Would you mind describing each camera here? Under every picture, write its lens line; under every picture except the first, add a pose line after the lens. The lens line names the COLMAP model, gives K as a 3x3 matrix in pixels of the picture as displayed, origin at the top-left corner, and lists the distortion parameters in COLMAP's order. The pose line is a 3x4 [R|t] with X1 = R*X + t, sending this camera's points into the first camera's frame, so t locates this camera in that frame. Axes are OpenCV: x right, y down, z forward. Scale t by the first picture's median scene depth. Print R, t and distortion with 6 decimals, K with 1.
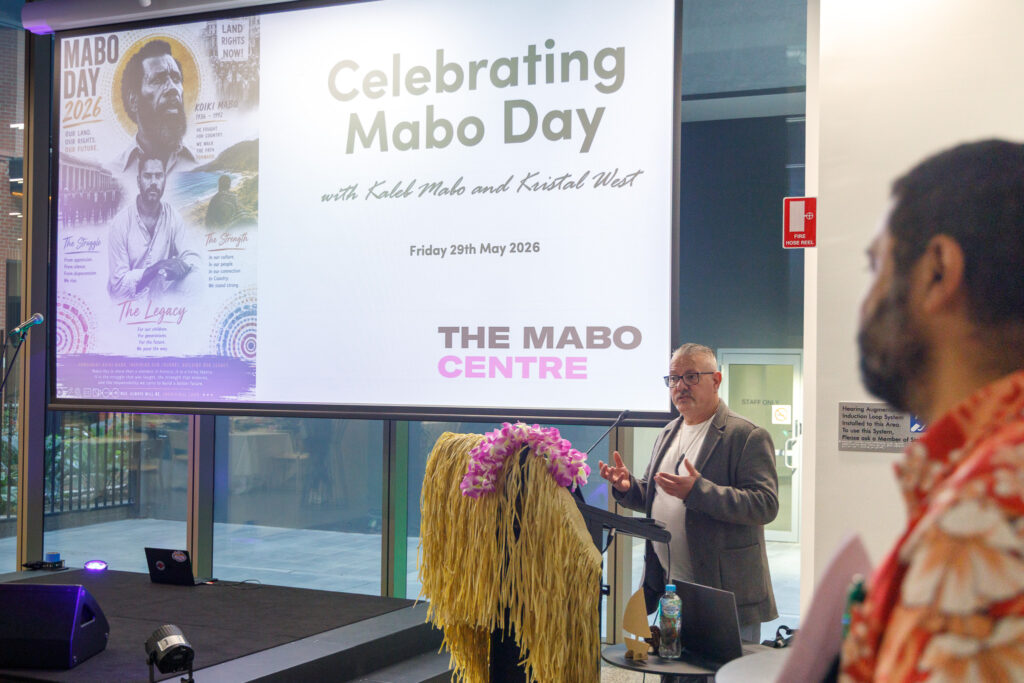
lens RADIAL K [[1350.2, 0, 512.0], [0, 1350.2, 341.5], [0, 0, 1]] dist [0.012542, 0.000956]
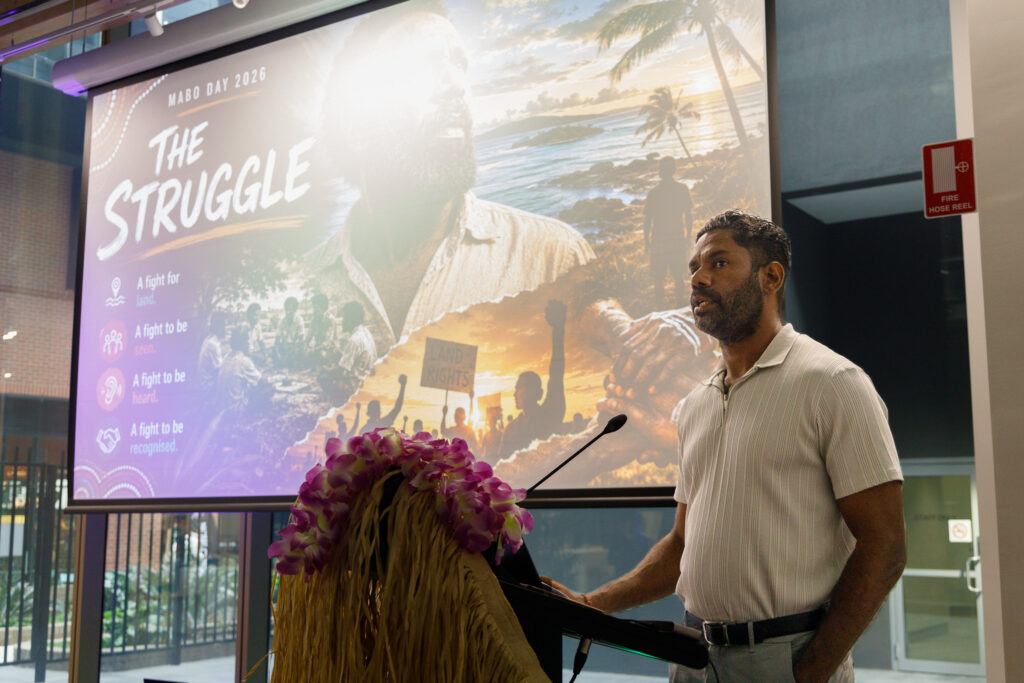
lens RADIAL K [[1208.6, 0, 512.0], [0, 1208.6, 341.5], [0, 0, 1]] dist [-0.013788, -0.036250]
pose [[0.987191, -0.039456, -0.154586, 0.125639], [0.020415, 0.992212, -0.122879, 0.085405], [0.158230, 0.118149, 0.980308, 0.553577]]
